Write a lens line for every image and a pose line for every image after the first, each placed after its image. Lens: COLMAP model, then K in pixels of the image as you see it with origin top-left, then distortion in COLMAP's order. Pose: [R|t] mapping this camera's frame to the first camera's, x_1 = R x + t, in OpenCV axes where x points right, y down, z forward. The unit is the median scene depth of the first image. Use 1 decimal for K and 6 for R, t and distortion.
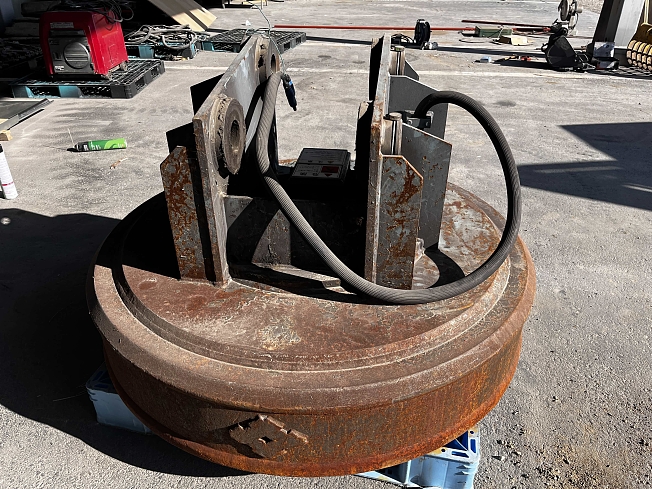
lens RADIAL K [[500.6, 0, 326.0], [0, 500.6, 244.5], [0, 0, 1]] dist [0.058387, -0.080322]
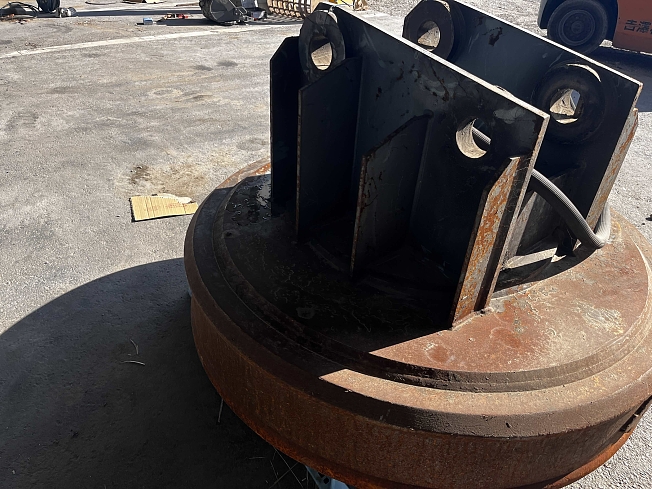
lens RADIAL K [[502.8, 0, 326.0], [0, 502.8, 244.5], [0, 0, 1]] dist [0.069545, -0.116869]
pose [[0.678948, -0.377268, 0.629840, -0.745301], [0.331338, 0.922995, 0.195693, -0.232771], [-0.655168, 0.075824, 0.751669, 0.440202]]
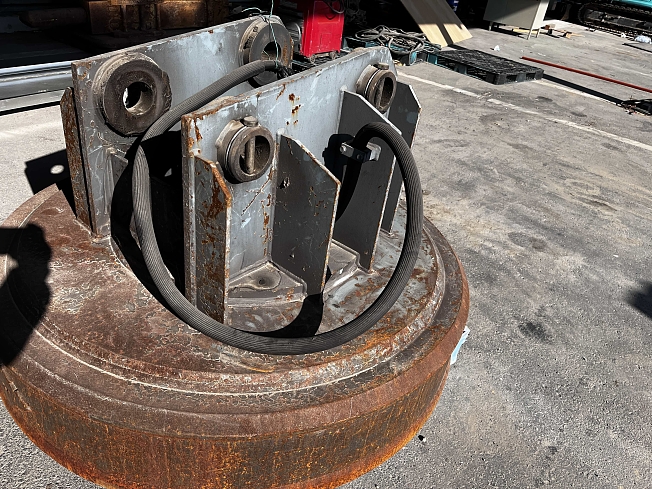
lens RADIAL K [[500.6, 0, 326.0], [0, 500.6, 244.5], [0, 0, 1]] dist [0.058387, -0.080322]
pose [[0.836558, 0.379181, -0.395466, 0.482343], [-0.391380, 0.918704, 0.052959, -0.116572], [0.383397, 0.110474, 0.916953, 0.213582]]
